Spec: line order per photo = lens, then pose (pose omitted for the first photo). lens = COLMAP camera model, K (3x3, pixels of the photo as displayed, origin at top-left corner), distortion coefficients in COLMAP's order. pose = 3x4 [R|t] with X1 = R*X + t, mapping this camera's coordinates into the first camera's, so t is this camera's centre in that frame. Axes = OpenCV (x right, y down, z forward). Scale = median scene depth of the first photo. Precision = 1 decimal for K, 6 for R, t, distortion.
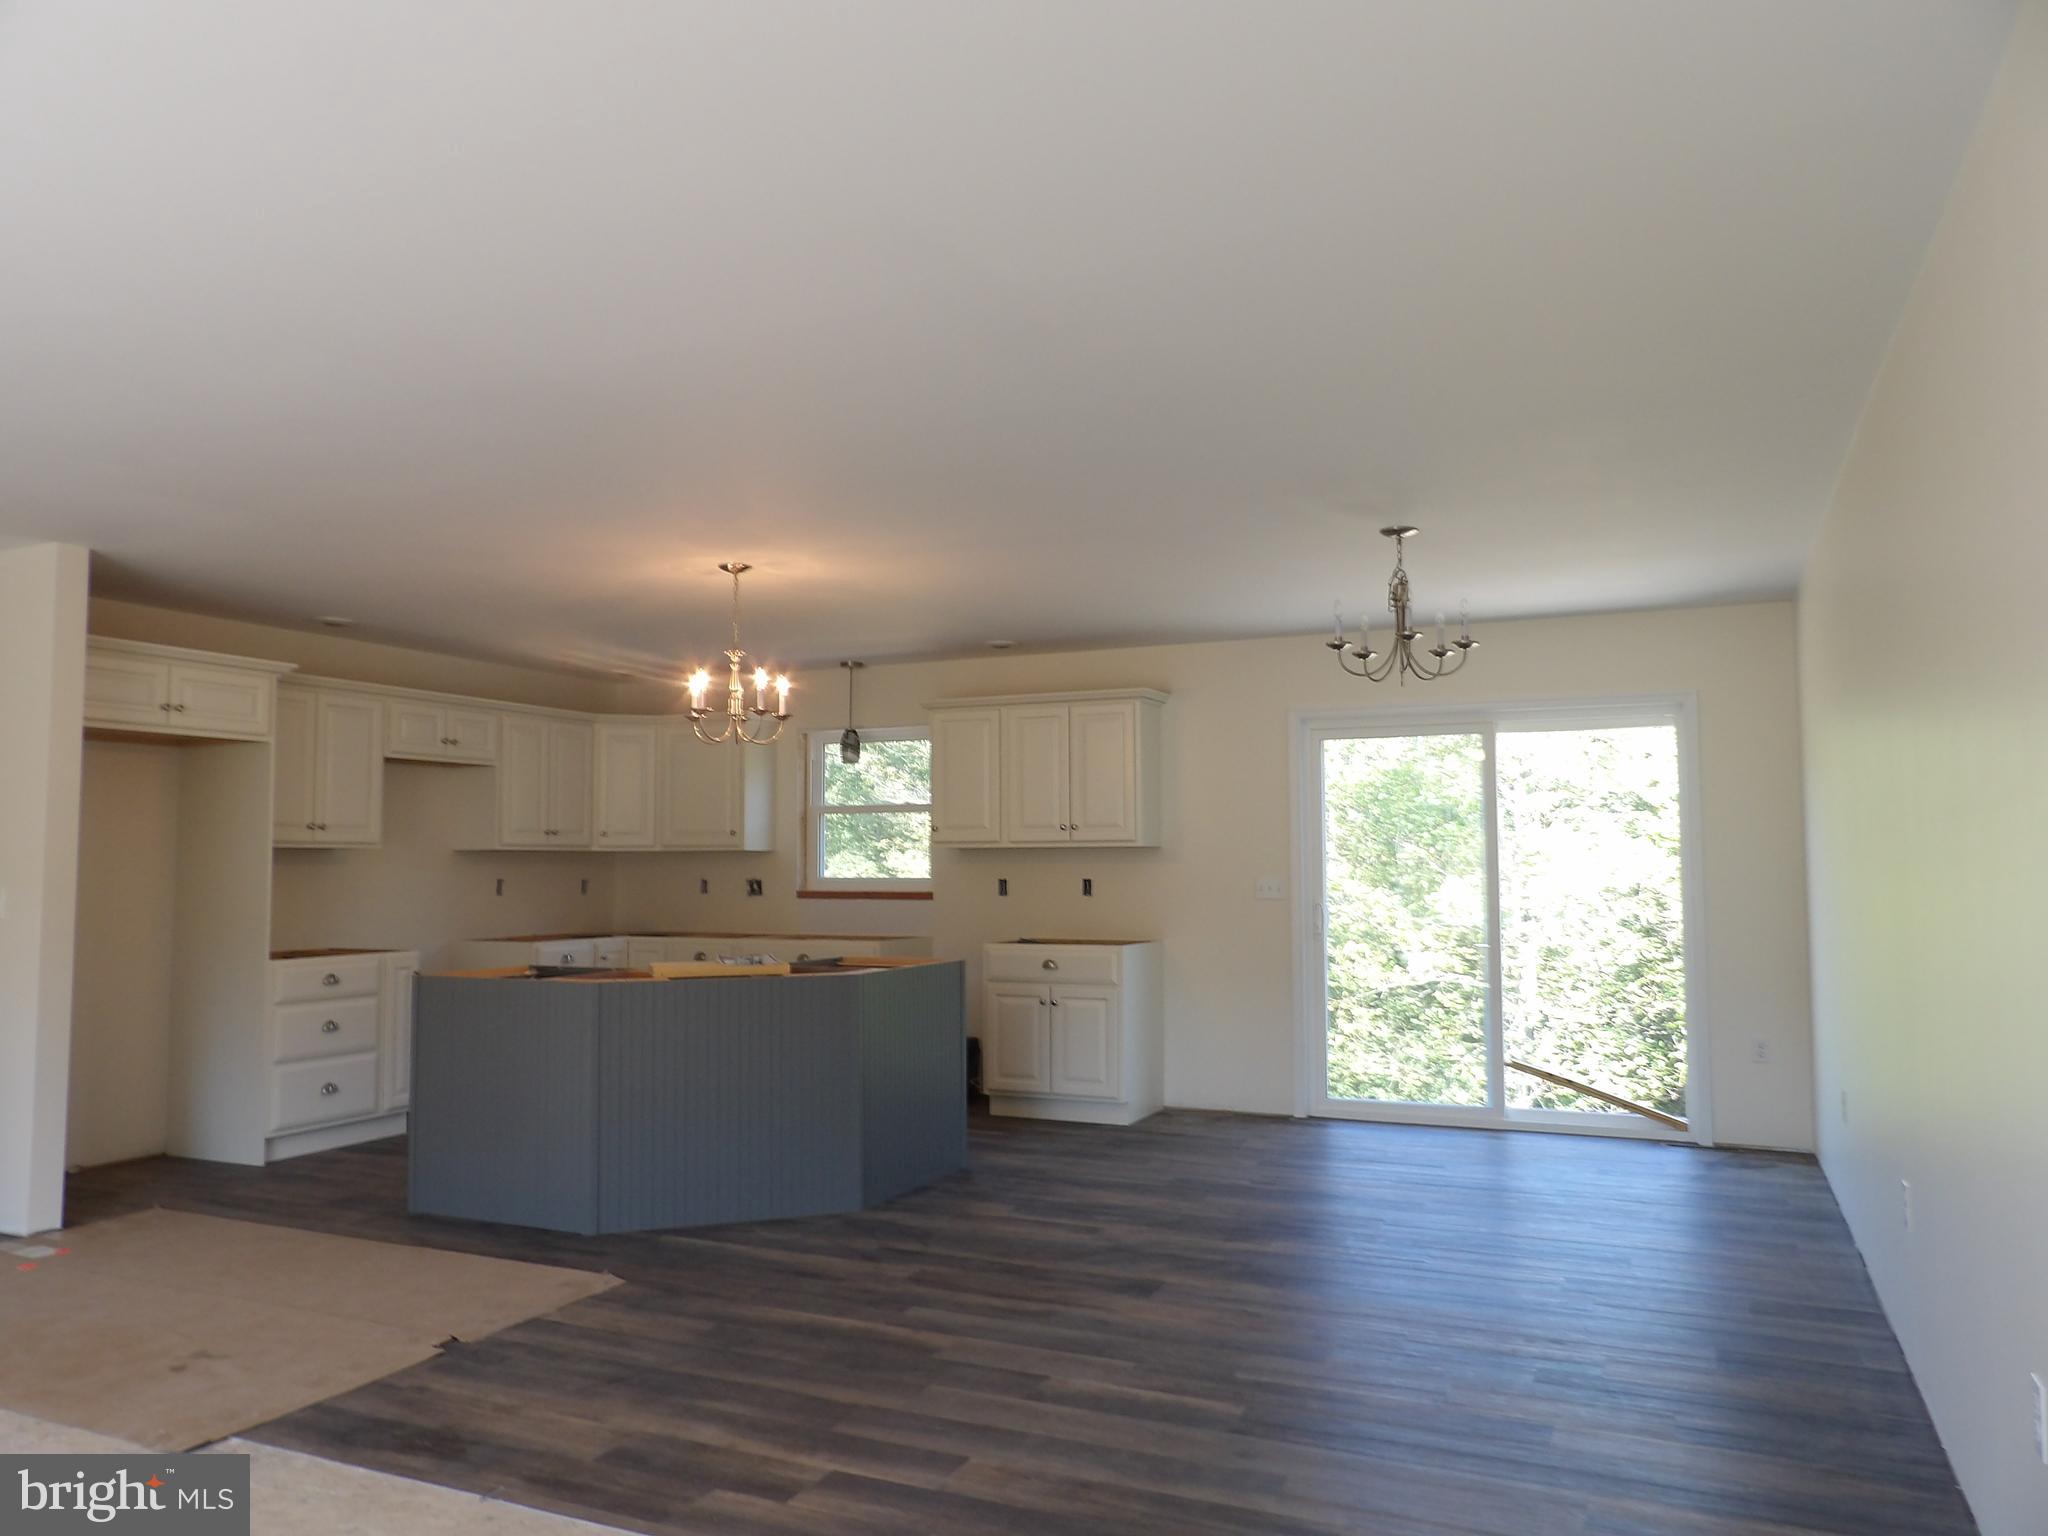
lens RADIAL K [[1462.0, 0, 1014.5], [0, 1462.0, 772.3], [0, 0, 1]] dist [0.002157, 0.007767]
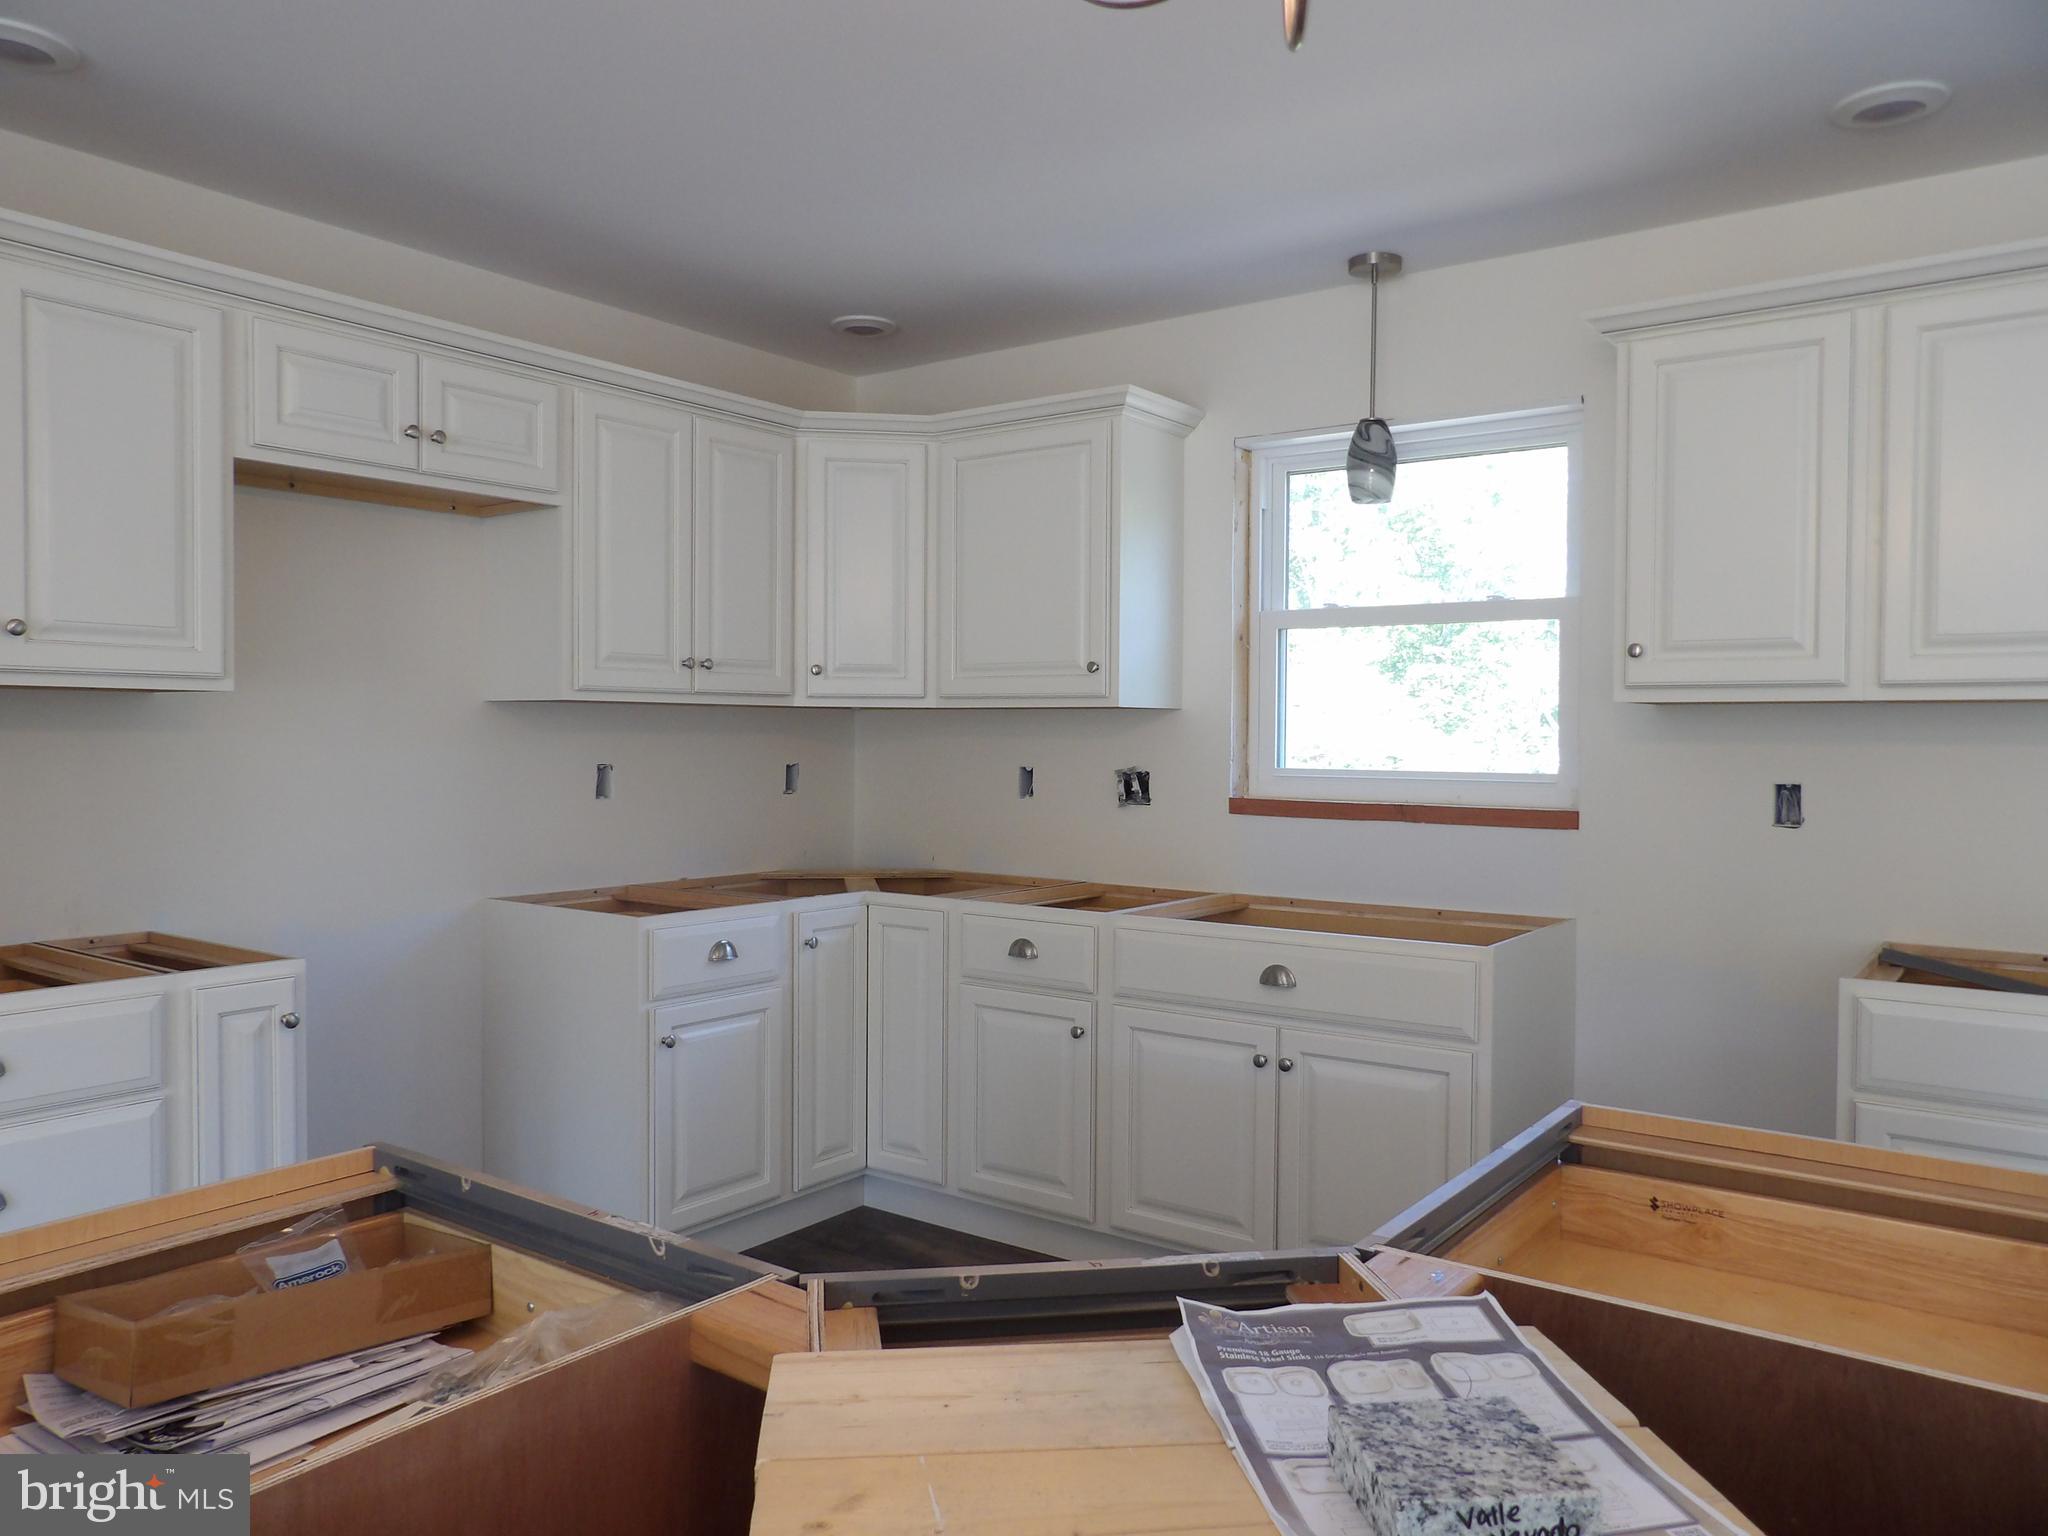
lens RADIAL K [[1462.0, 0, 1023.0], [0, 1462.0, 766.5], [0, 0, 1]] dist [0.002157, 0.007767]
pose [[0.980853, 0.014613, -0.194200, -0.126085], [0.002338, 0.996226, 0.086770, 0.032758], [0.194735, -0.085563, 0.977117, 0.556925]]
